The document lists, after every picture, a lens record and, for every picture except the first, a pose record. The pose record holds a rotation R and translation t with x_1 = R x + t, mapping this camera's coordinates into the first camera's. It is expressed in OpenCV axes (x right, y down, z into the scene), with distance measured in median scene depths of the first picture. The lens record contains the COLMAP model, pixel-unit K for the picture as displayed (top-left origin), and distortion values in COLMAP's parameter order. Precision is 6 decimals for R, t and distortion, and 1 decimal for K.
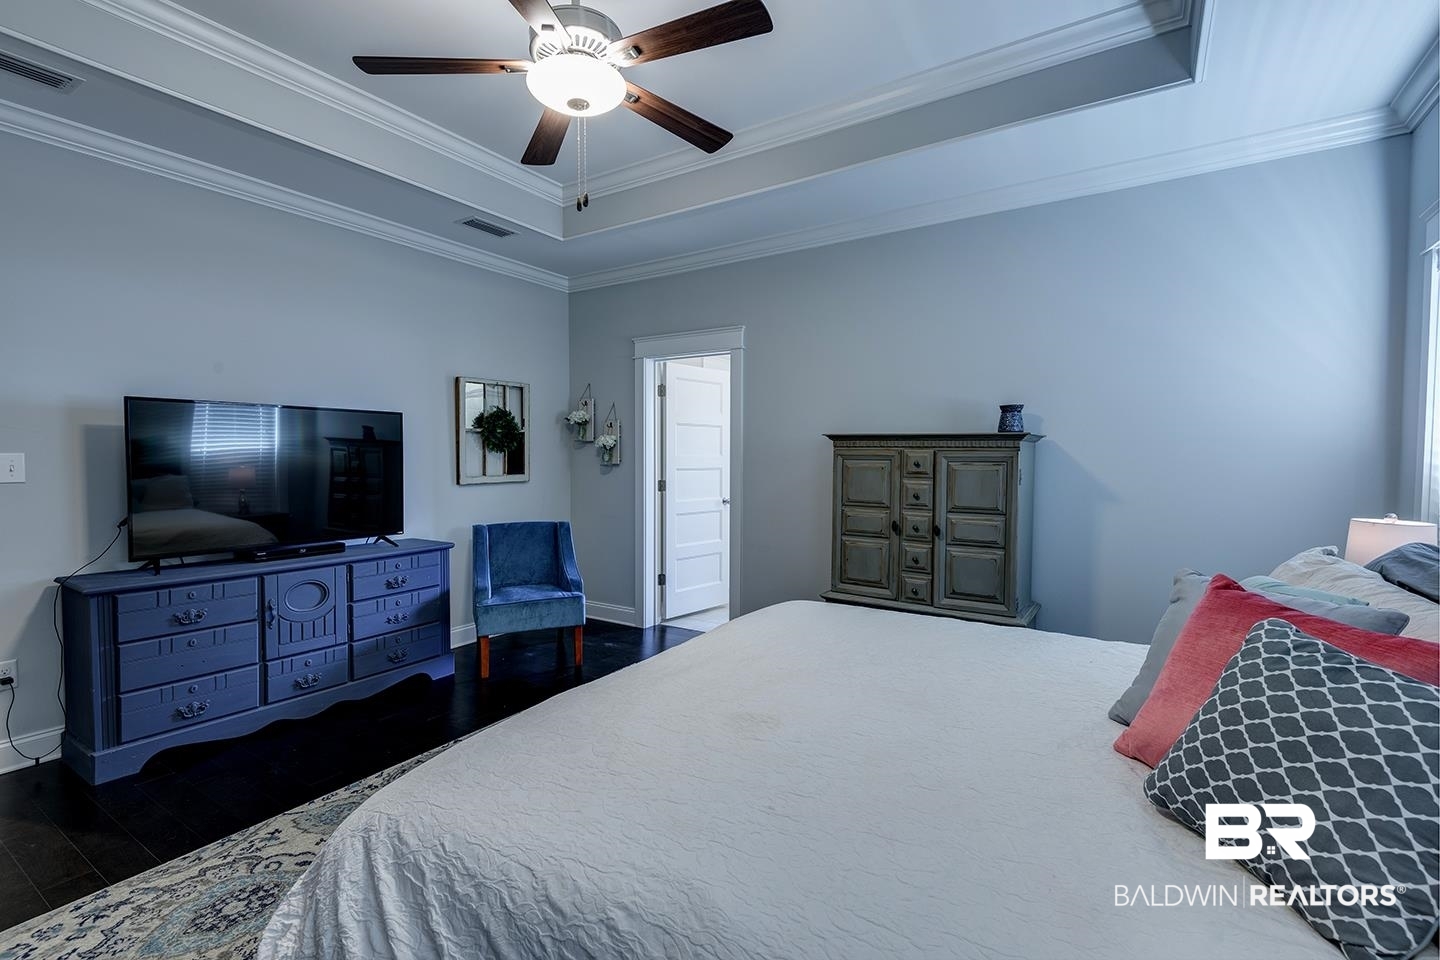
lens RADIAL K [[658.4, 0, 719.8], [0, 658.4, 479.1], [0, 0, 1]] dist [0.021549, -0.012394]
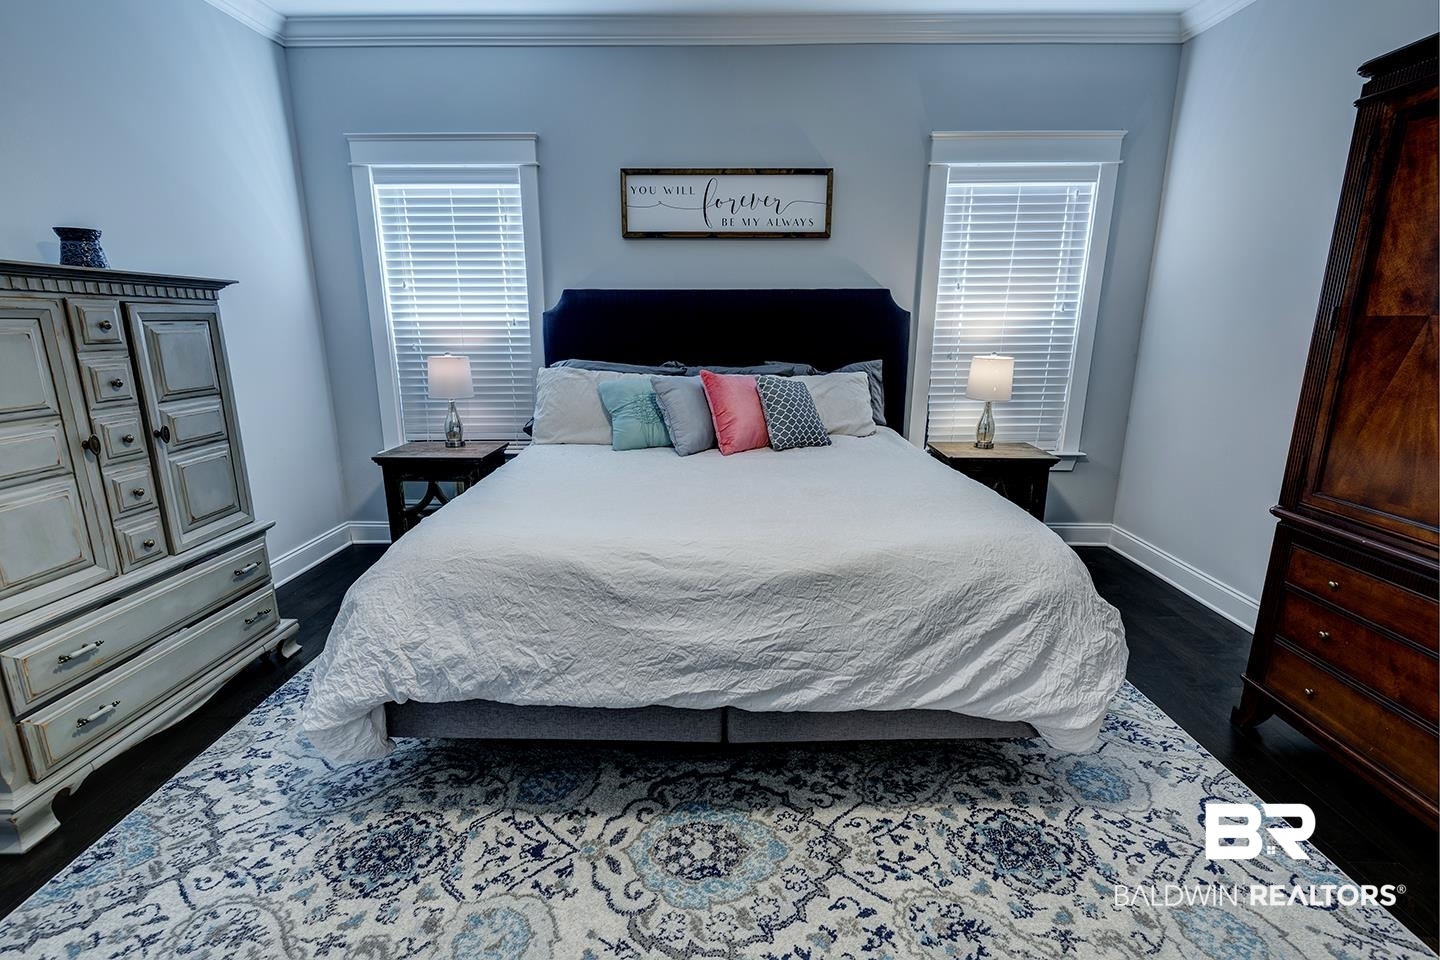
lens RADIAL K [[658.4, 0, 722.1], [0, 658.4, 478.7], [0, 0, 1]] dist [0.021549, -0.012394]
pose [[-0.537223, -0.203473, 0.818529, -0.475442], [0.025006, 0.966196, 0.256593, -0.029530], [-0.843069, 0.158315, -0.513975, 0.880485]]
